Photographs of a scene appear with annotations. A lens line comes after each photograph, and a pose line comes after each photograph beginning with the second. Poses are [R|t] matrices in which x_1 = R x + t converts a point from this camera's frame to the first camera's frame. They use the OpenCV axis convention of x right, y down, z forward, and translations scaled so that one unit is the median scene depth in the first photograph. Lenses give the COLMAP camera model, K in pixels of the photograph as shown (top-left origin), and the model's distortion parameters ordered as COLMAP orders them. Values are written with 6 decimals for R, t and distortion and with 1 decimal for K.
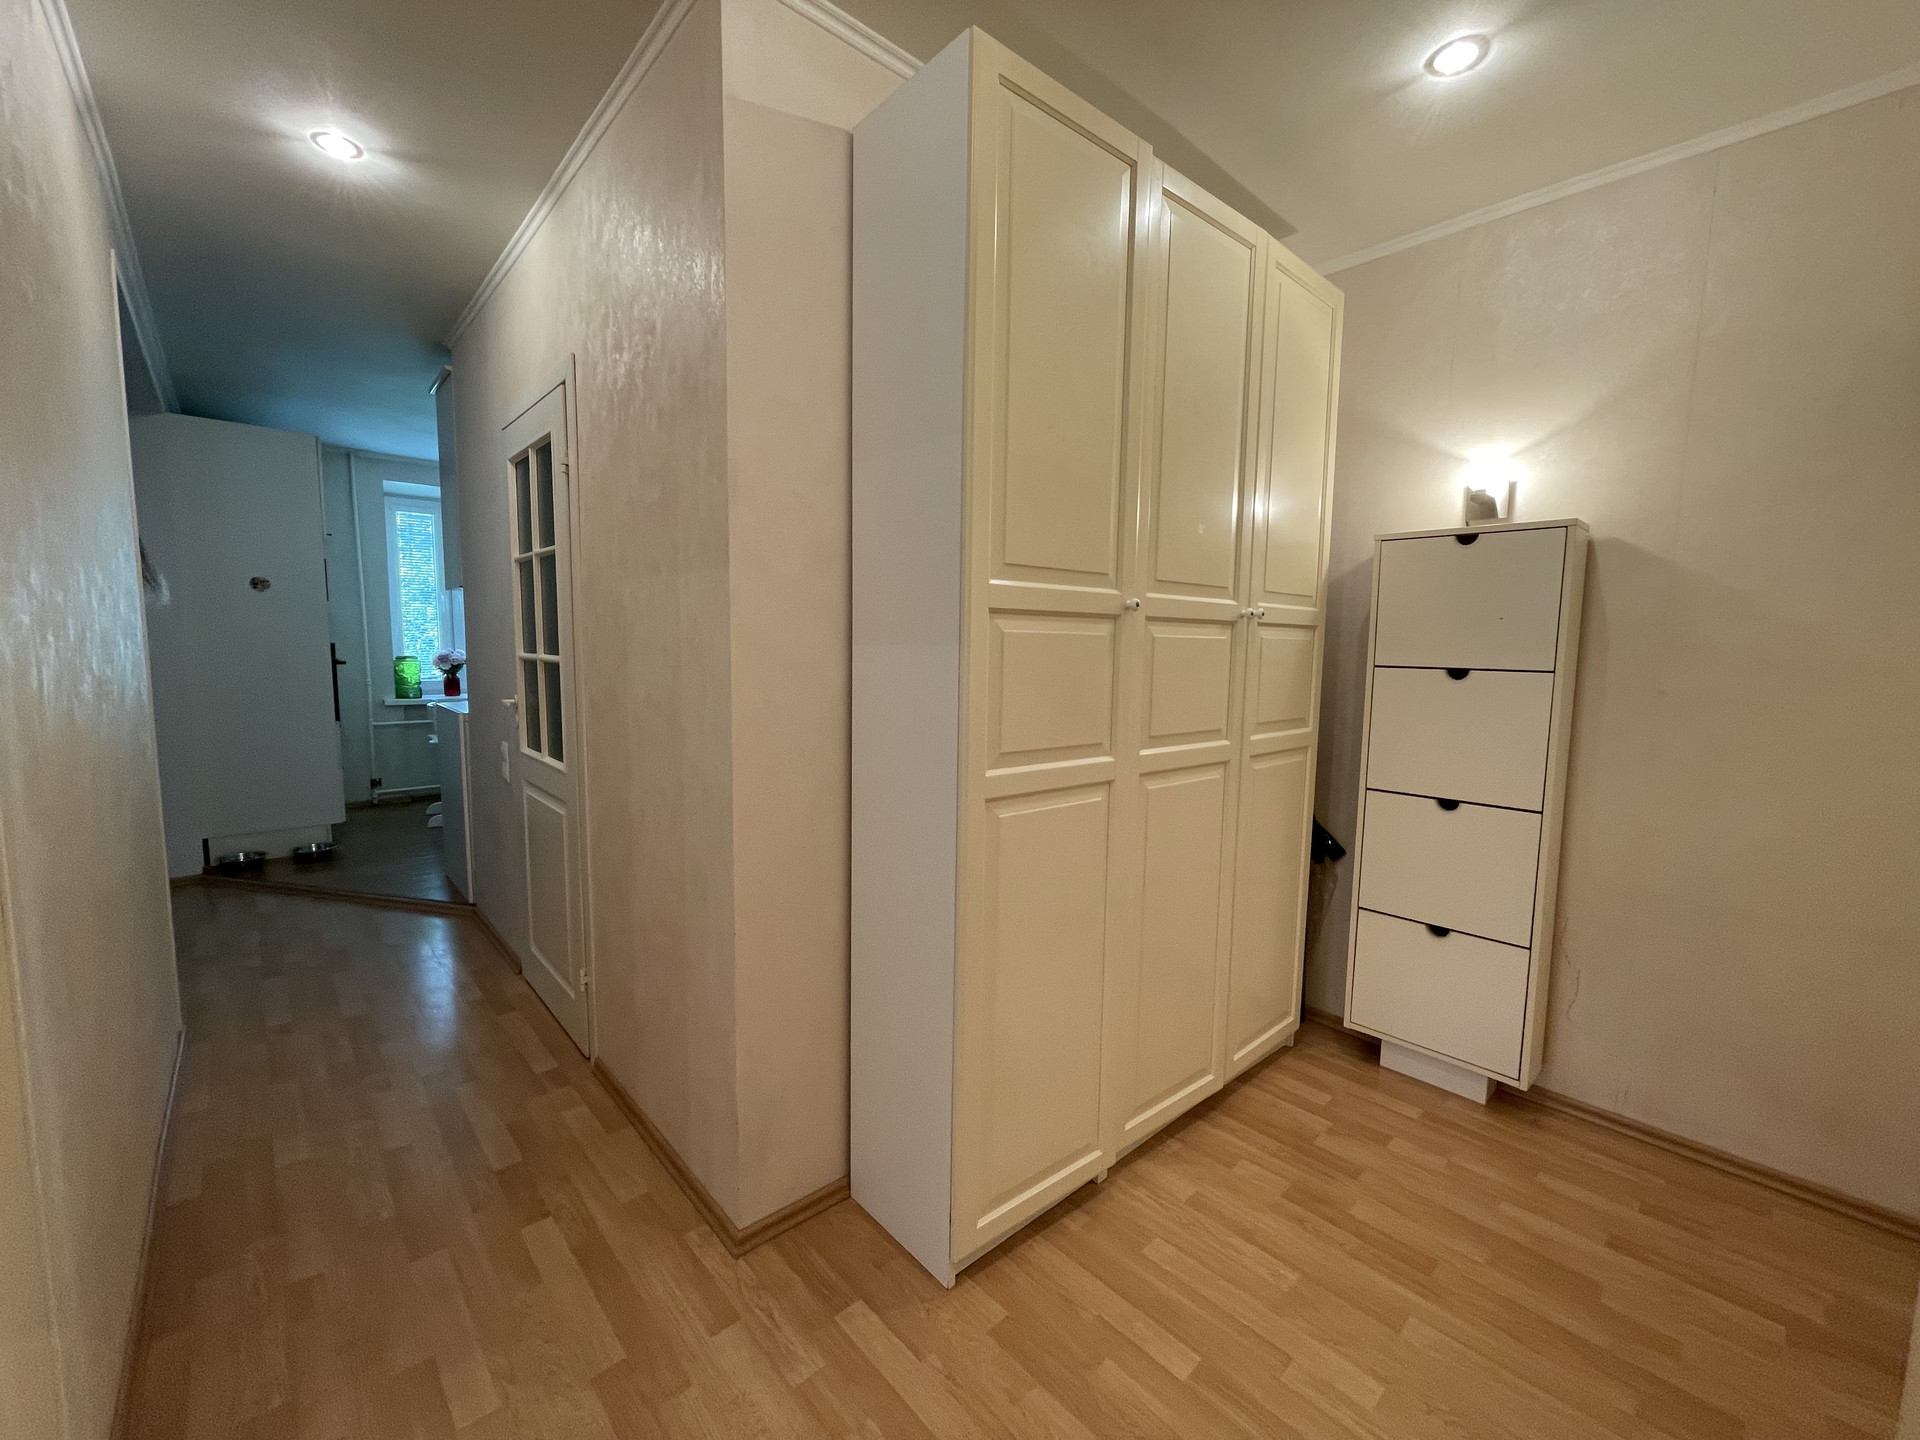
lens RADIAL K [[786.9, 0, 960.0], [0, 786.9, 718.9], [0, 0, 1]] dist [0.002434, -0.000361]
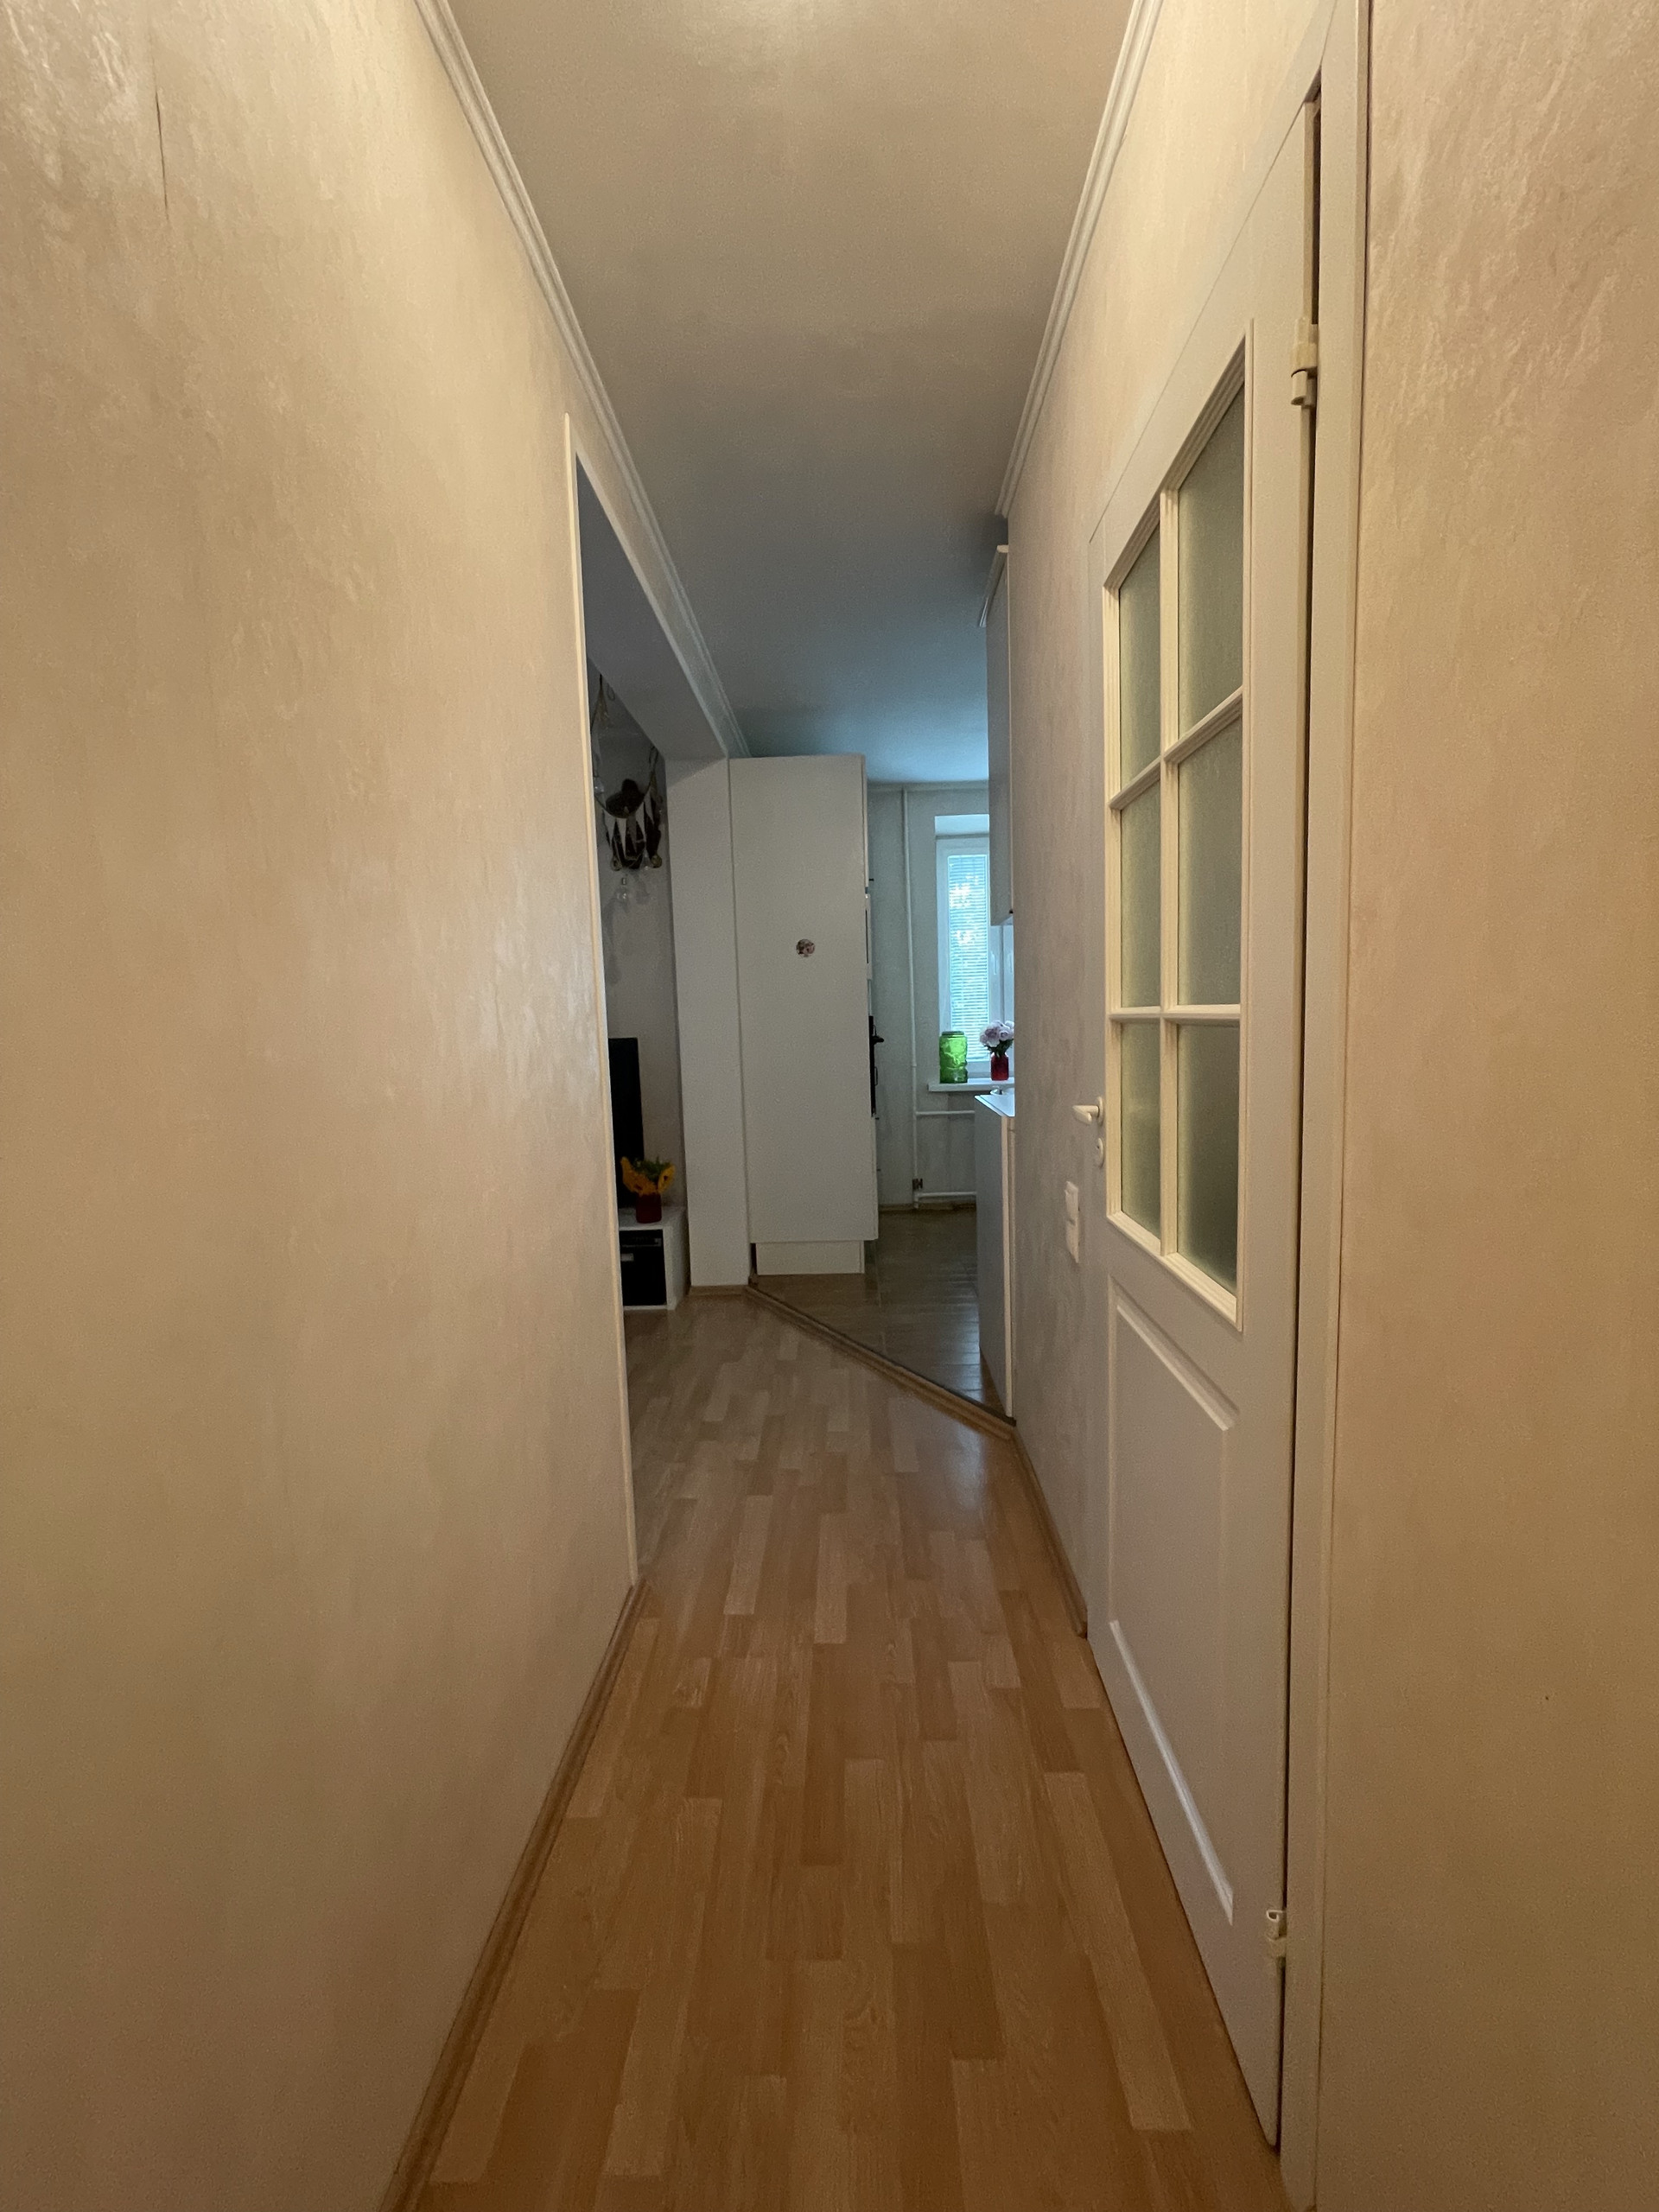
lens RADIAL K [[906.6, 0, 832.6], [0, 906.6, 1105.3], [0, 0, 1]] dist [0.002434, -0.000361]
pose [[0.725455, 0.030563, -0.687591, -0.167522], [-0.027945, 0.999498, 0.014944, -0.015726], [0.687703, 0.008374, 0.725944, 0.270417]]
